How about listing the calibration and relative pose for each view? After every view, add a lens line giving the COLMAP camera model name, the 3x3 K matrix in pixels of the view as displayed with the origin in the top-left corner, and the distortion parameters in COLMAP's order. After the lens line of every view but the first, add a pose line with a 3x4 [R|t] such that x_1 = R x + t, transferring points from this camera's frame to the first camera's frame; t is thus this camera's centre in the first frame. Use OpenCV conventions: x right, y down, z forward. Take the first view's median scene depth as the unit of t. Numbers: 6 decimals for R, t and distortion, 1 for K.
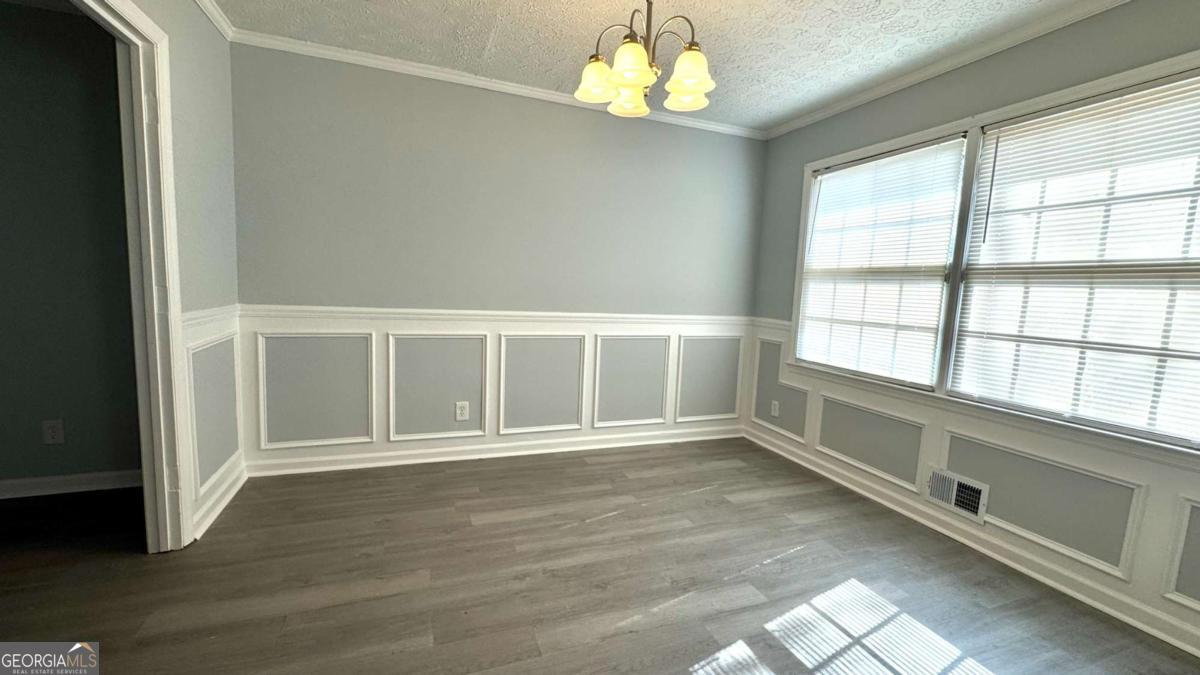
lens RADIAL K [[477.9, 0, 594.3], [0, 477.9, 336.6], [0, 0, 1]] dist [-0.001180, 0.000081]
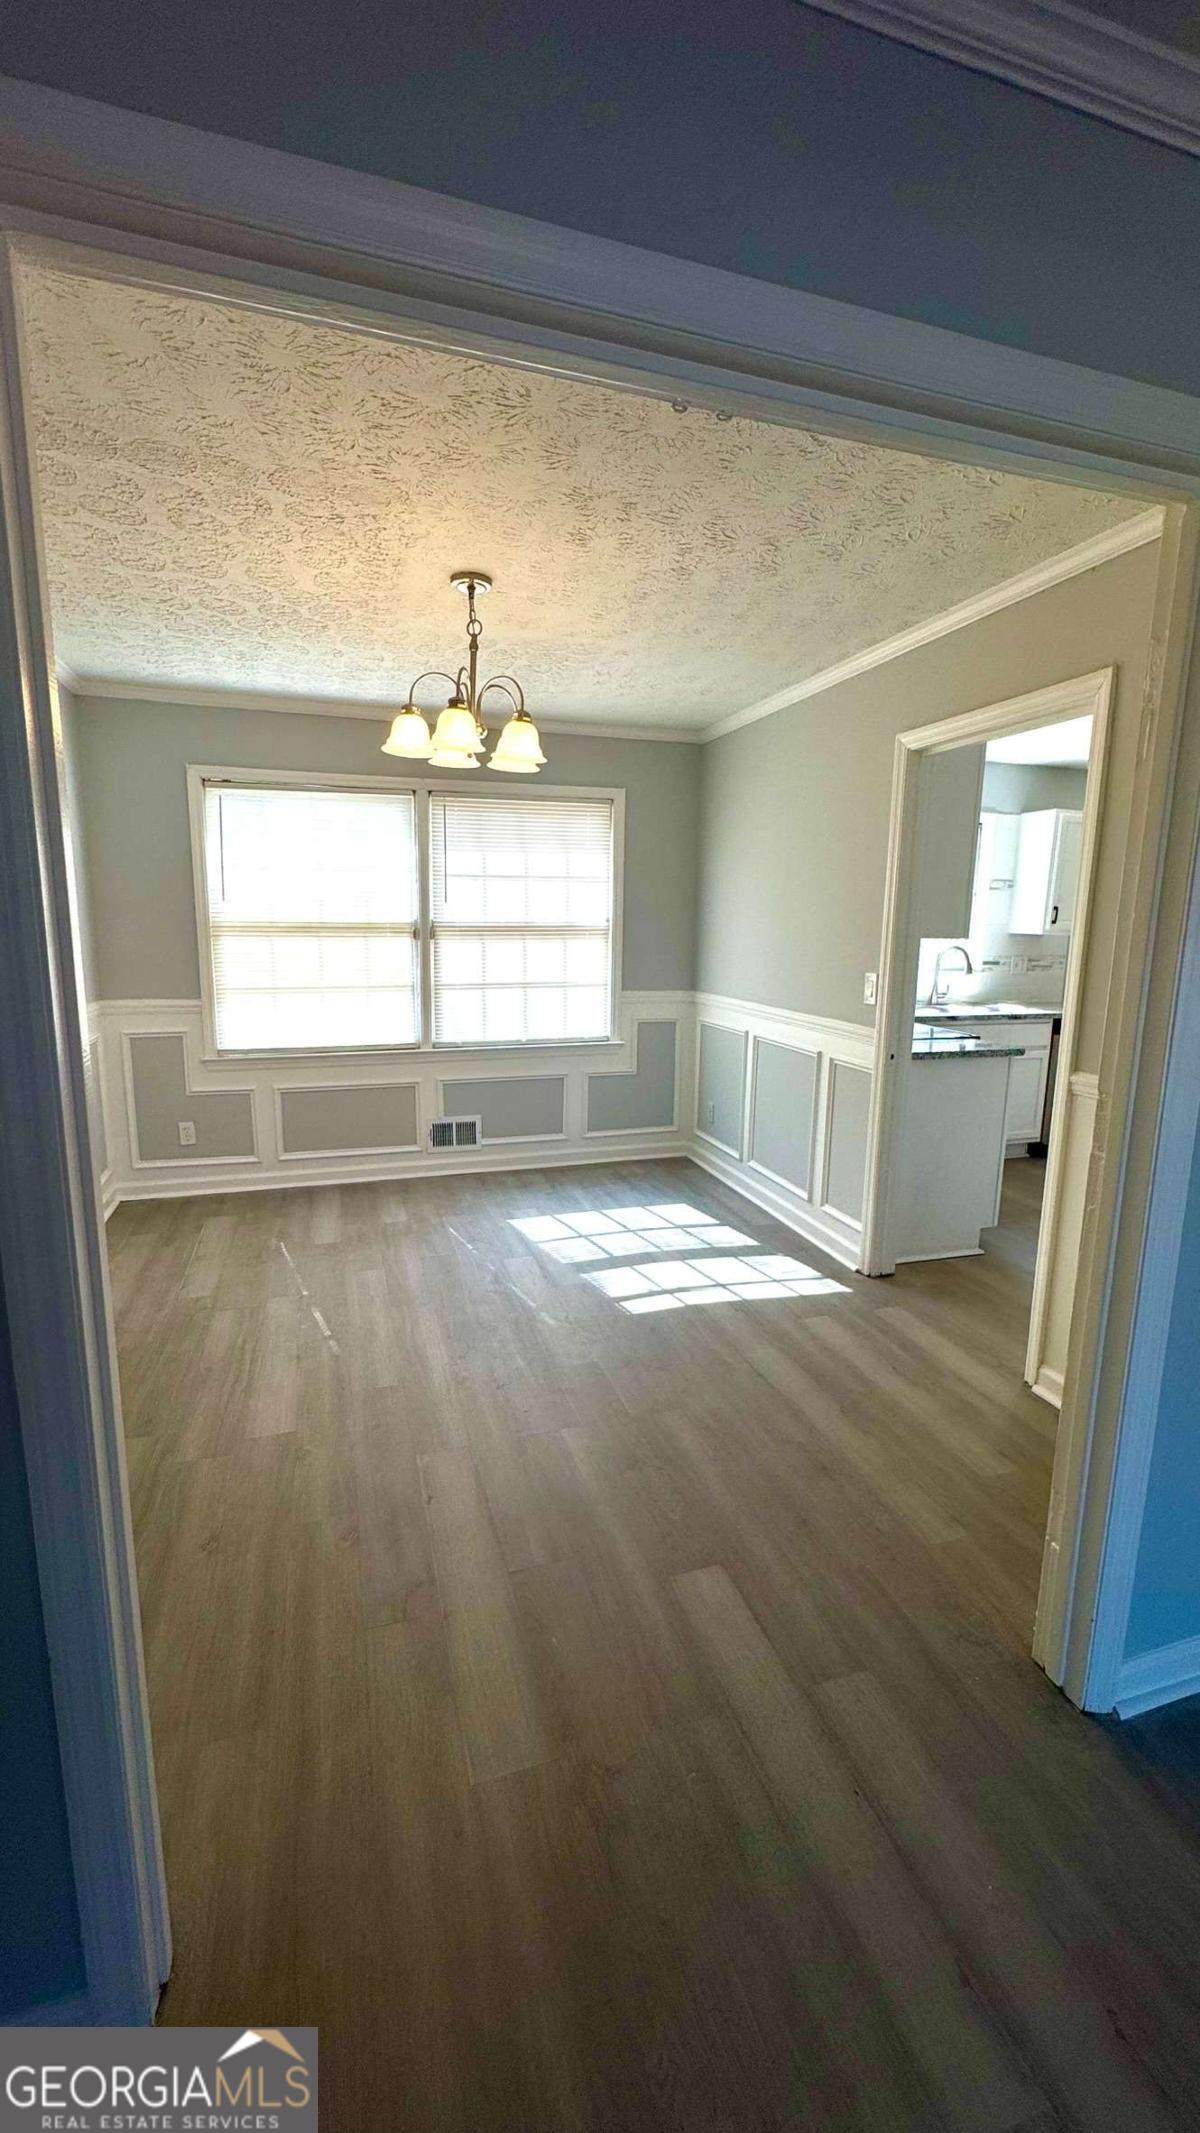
lens RADIAL K [[849.5, 0, 600.0], [0, 849.5, 1066.5], [0, 0, 1]] dist [-0.001180, 0.000081]
pose [[0.053549, -0.207520, 0.976764, -1.088239], [0.101583, 0.974225, 0.201412, -0.178732], [-0.993385, 0.088437, 0.073249, 0.521925]]
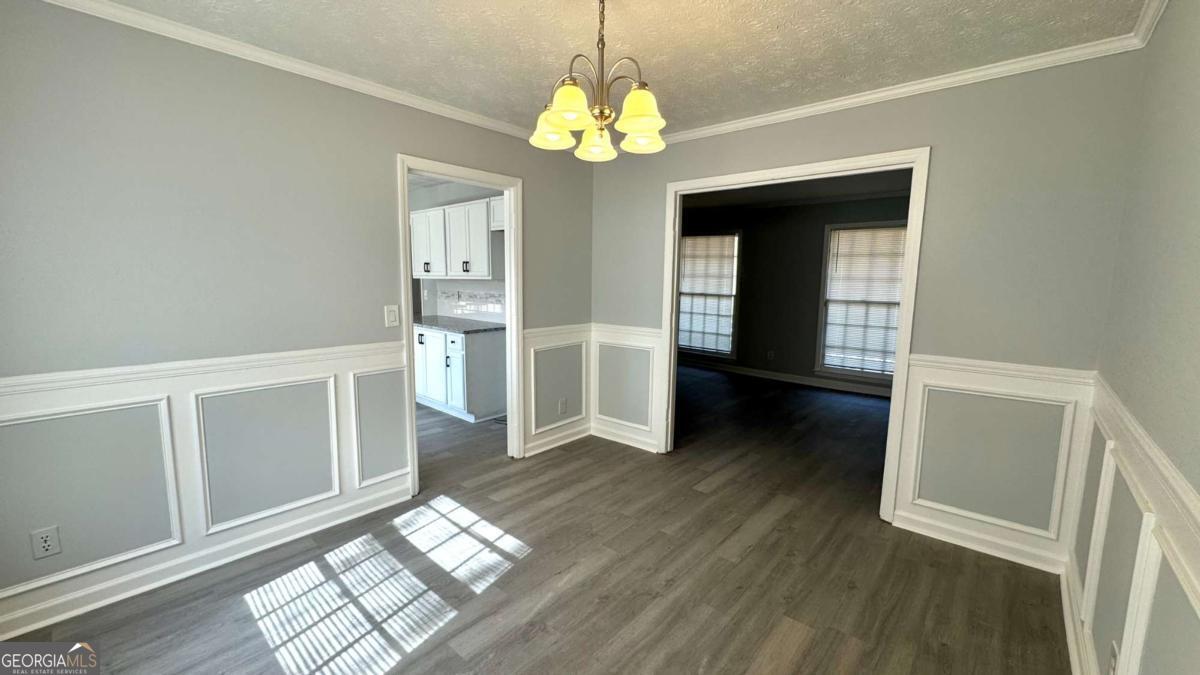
lens RADIAL K [[477.9, 0, 594.3], [0, 477.9, 336.6], [0, 0, 1]] dist [-0.001180, 0.000081]
pose [[-0.882111, 0.003808, -0.471026, 0.434283], [-0.104280, 0.973577, 0.203161, -0.221086], [0.459353, 0.228329, -0.858406, 1.426449]]
